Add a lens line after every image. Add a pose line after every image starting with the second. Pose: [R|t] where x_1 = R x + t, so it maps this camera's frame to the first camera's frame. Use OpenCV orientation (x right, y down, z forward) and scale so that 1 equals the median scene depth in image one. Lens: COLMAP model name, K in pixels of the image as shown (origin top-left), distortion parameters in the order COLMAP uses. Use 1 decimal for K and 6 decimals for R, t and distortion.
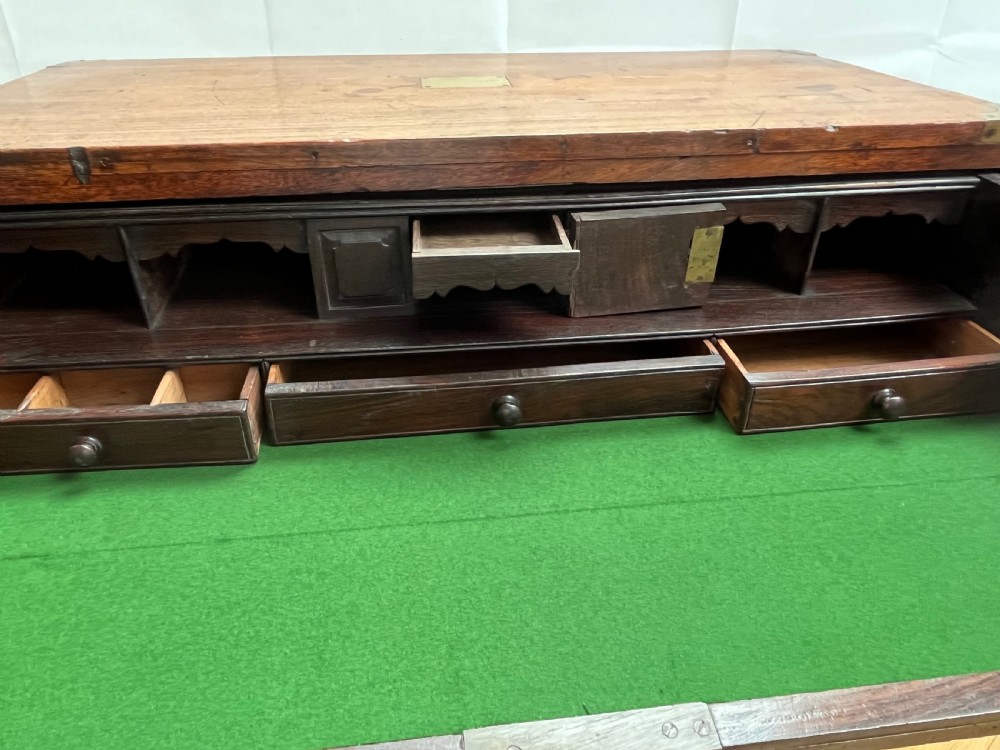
lens RADIAL K [[704.2, 0, 482.6], [0, 704.2, 363.0], [0, 0, 1]] dist [0.000209, -0.002472]
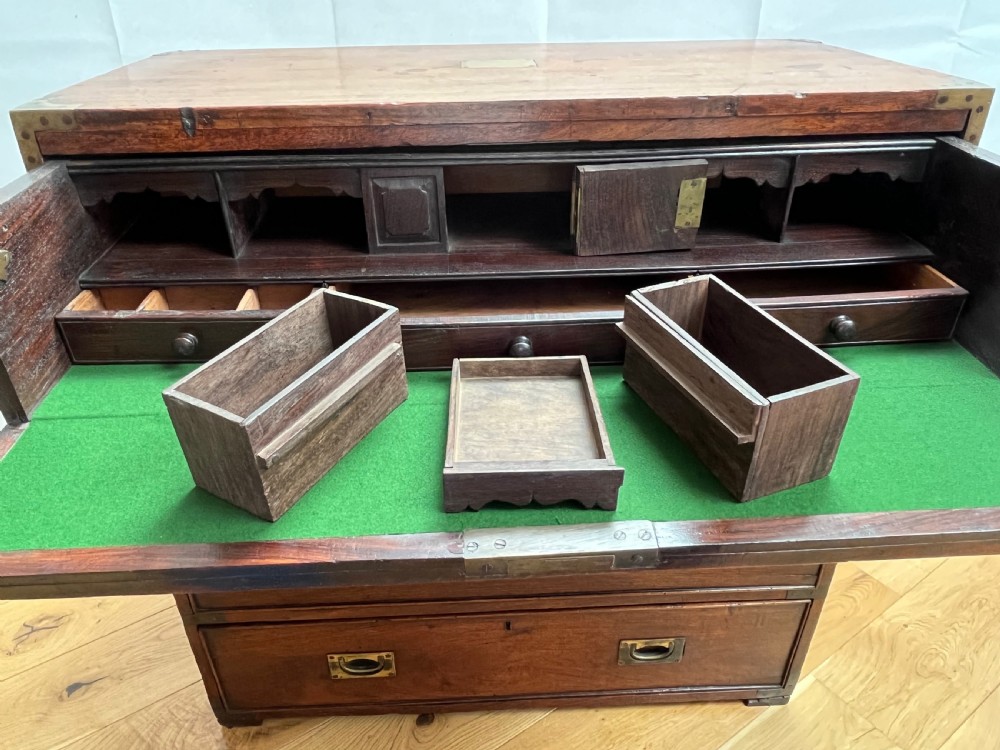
lens RADIAL K [[702.0, 0, 487.2], [0, 702.0, 364.3], [0, 0, 1]] dist [0.001112, -0.002278]
pose [[0.997117, 0.025763, -0.071366, 0.066878], [-0.026212, 0.999642, -0.005363, 0.138760], [0.071202, 0.007218, 0.997436, -0.211077]]
